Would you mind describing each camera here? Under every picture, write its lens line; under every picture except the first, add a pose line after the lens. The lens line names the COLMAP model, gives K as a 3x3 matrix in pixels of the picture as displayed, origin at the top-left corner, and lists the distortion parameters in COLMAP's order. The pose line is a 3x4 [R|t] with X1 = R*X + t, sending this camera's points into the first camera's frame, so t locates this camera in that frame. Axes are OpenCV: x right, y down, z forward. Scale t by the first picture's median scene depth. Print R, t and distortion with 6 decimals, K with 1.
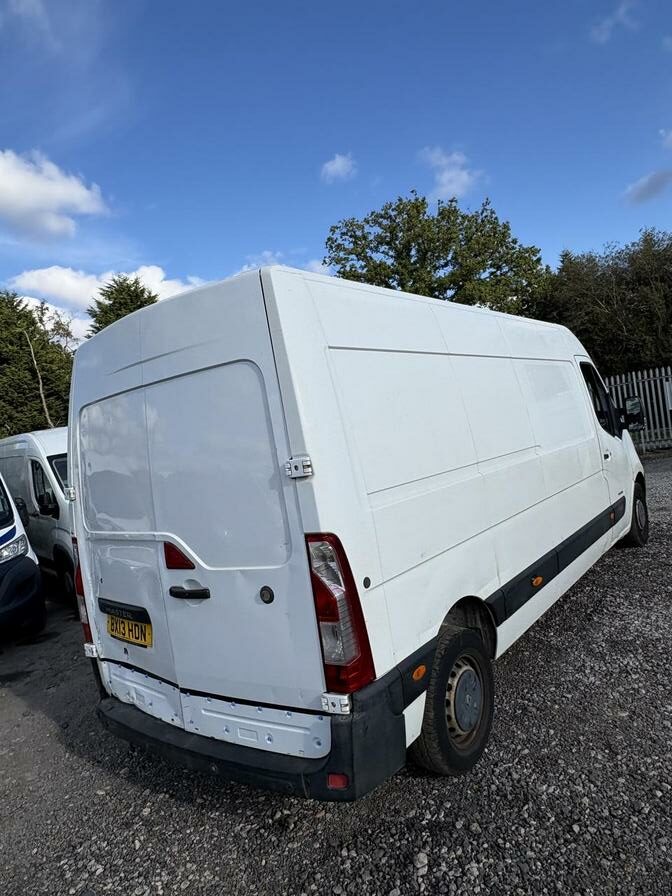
lens RADIAL K [[585.1, 0, 338.8], [0, 585.1, 448.5], [0, 0, 1]] dist [0.001858, 0.002942]
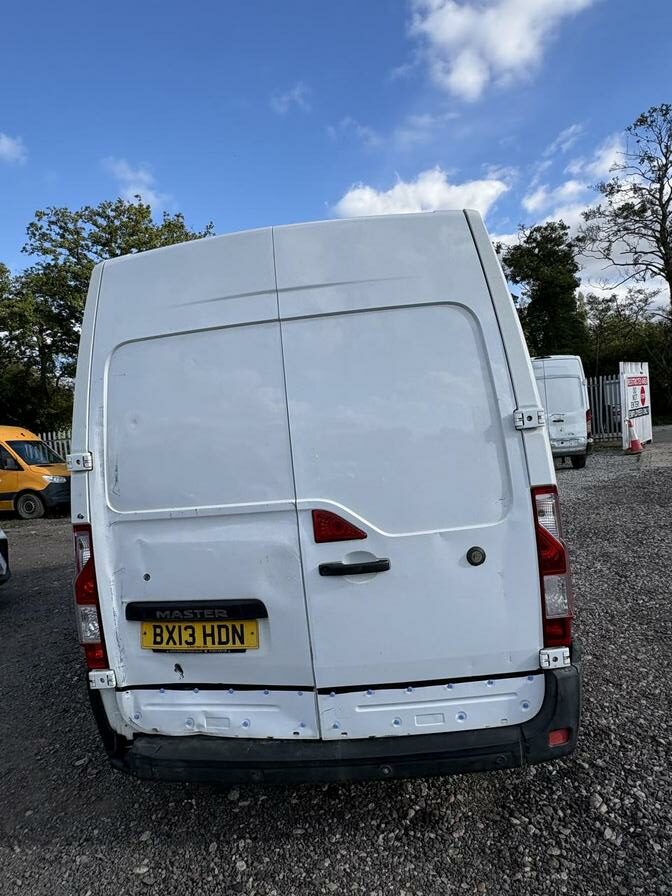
lens RADIAL K [[585.1, 0, 338.8], [0, 585.1, 448.5], [0, 0, 1]] dist [0.001858, 0.002942]
pose [[0.854971, 0.038734, 0.517228, -0.638336], [-0.016450, 0.998731, -0.047602, 0.101899], [-0.518415, 0.032190, 0.854523, 0.250736]]
